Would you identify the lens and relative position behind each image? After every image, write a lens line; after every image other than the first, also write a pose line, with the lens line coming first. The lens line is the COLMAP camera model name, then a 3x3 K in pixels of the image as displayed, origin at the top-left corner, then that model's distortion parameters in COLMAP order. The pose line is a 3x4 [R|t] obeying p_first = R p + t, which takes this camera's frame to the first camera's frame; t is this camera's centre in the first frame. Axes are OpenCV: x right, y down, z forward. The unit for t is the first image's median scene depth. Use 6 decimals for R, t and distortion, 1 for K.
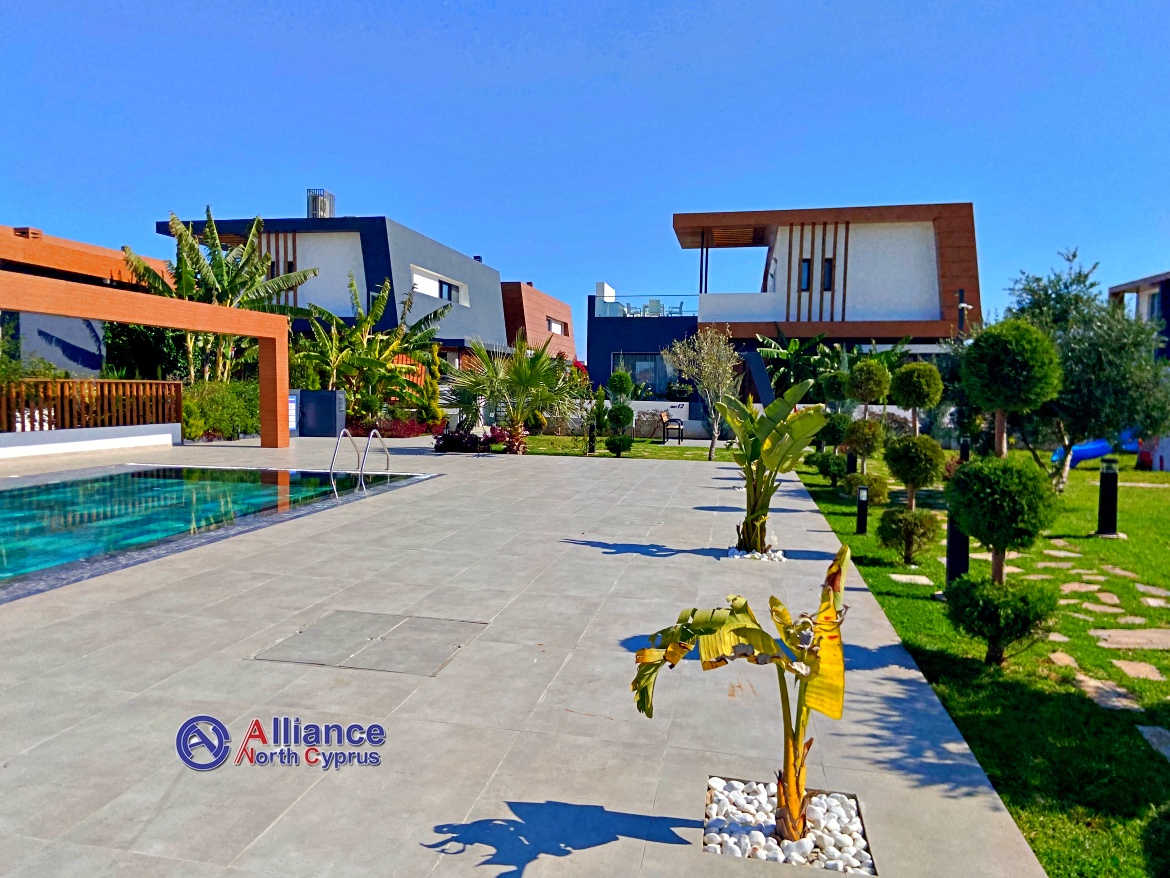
lens RADIAL K [[933.3, 0, 587.3], [0, 933.3, 436.2], [0, 0, 1]] dist [0.072522, -0.040222]
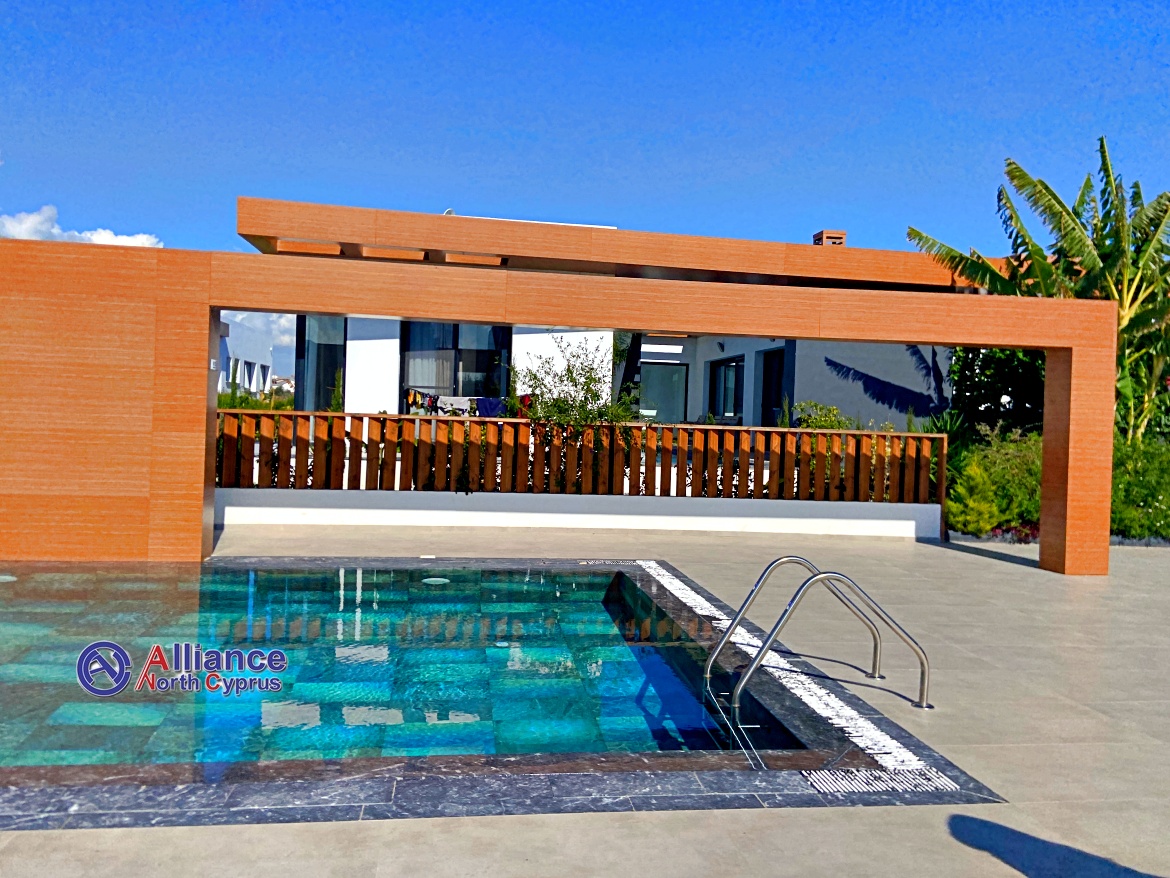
lens RADIAL K [[933.3, 0, 588.0], [0, 933.3, 429.7], [0, 0, 1]] dist [0.072522, -0.040222]
pose [[0.314792, 0.009932, -0.949109, 0.062736], [-0.082079, 0.996484, -0.016795, -0.032772], [0.945605, 0.083189, 0.314501, 0.602617]]
